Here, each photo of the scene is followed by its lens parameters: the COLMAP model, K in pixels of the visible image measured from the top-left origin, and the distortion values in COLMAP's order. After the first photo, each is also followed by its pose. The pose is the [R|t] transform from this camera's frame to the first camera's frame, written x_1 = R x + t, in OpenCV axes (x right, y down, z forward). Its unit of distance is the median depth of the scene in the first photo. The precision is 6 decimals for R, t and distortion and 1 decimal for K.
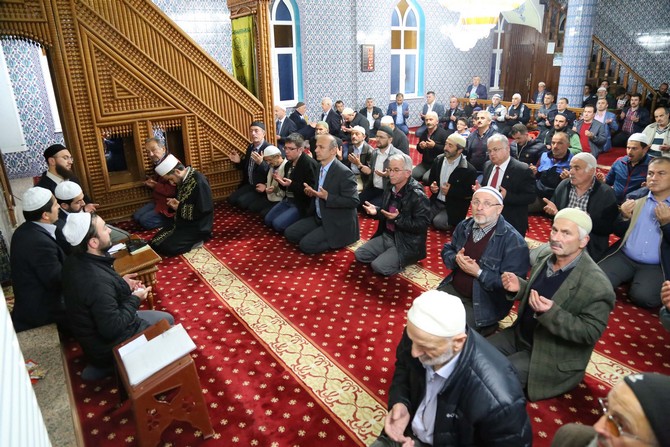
lens RADIAL K [[492.2, 0, 335.0], [0, 492.2, 223.5], [0, 0, 1]] dist [-0.006666, -0.001609]
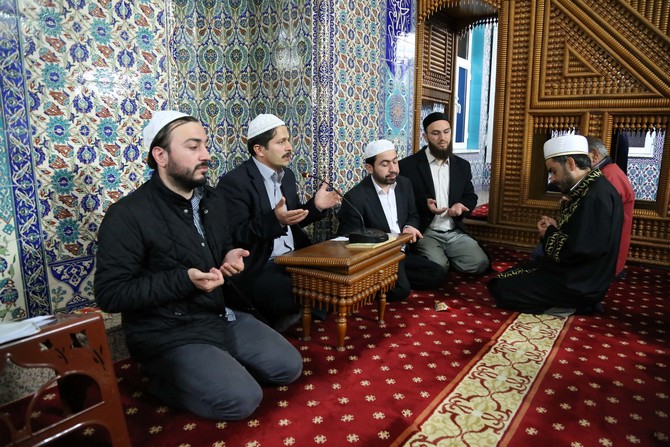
lens RADIAL K [[481.9, 0, 335.2], [0, 481.9, 200.1], [0, 0, 1]] dist [-0.004541, -0.001661]
pose [[0.374712, 0.174789, -0.910516, 0.081840], [-0.338384, 0.940105, 0.041211, -0.008664], [0.863184, 0.292661, 0.411415, 0.499137]]
